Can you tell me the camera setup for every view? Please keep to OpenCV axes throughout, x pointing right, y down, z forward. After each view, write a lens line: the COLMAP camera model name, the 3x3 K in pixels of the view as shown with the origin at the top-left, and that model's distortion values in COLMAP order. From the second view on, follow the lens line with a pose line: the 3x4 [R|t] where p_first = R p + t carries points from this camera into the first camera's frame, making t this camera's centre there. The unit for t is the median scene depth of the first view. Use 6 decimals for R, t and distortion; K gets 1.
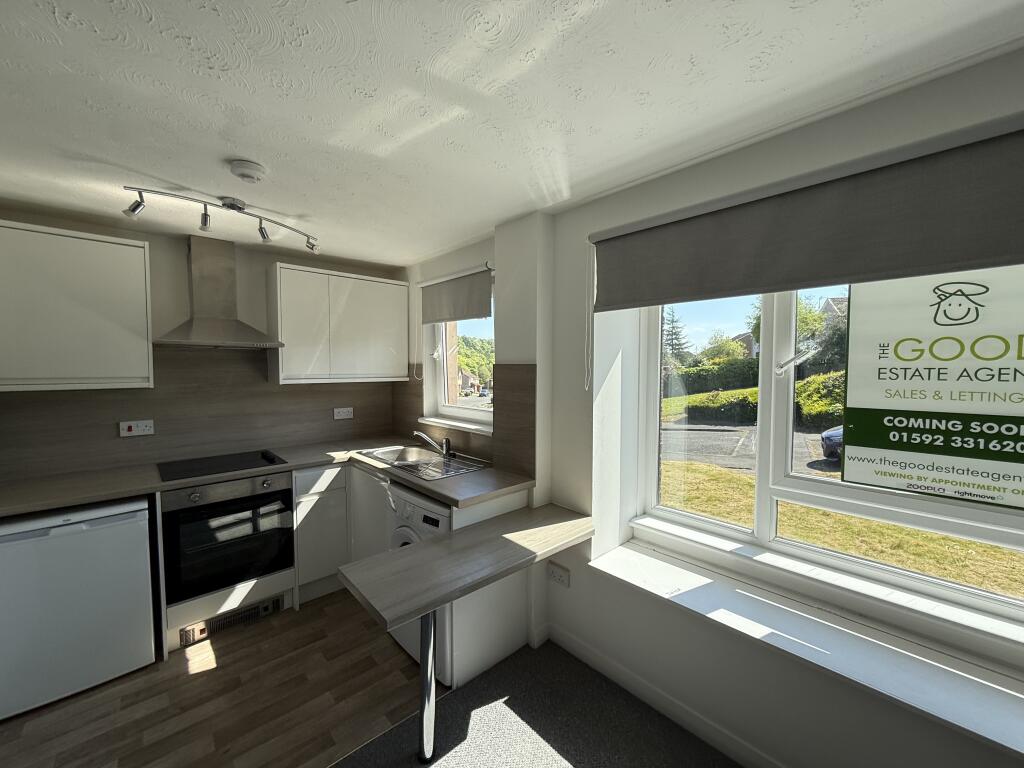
lens RADIAL K [[409.1, 0, 512.7], [0, 409.1, 385.2], [0, 0, 1]] dist [-0.000193, 0.000486]
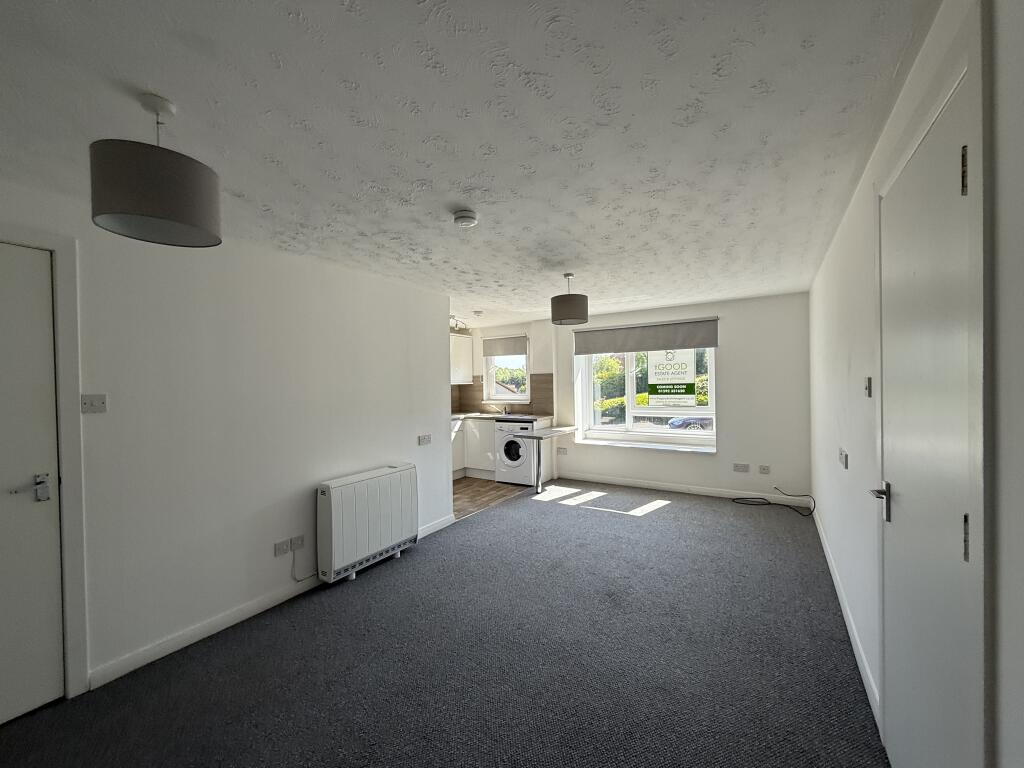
lens RADIAL K [[409.1, 0, 511.3], [0, 409.1, 383.1], [0, 0, 1]] dist [-0.000193, 0.000486]
pose [[0.967998, -0.021280, 0.250055, -0.886791], [0.033294, 0.998480, -0.043912, 0.122555], [-0.248740, 0.050832, 0.967235, -1.563865]]
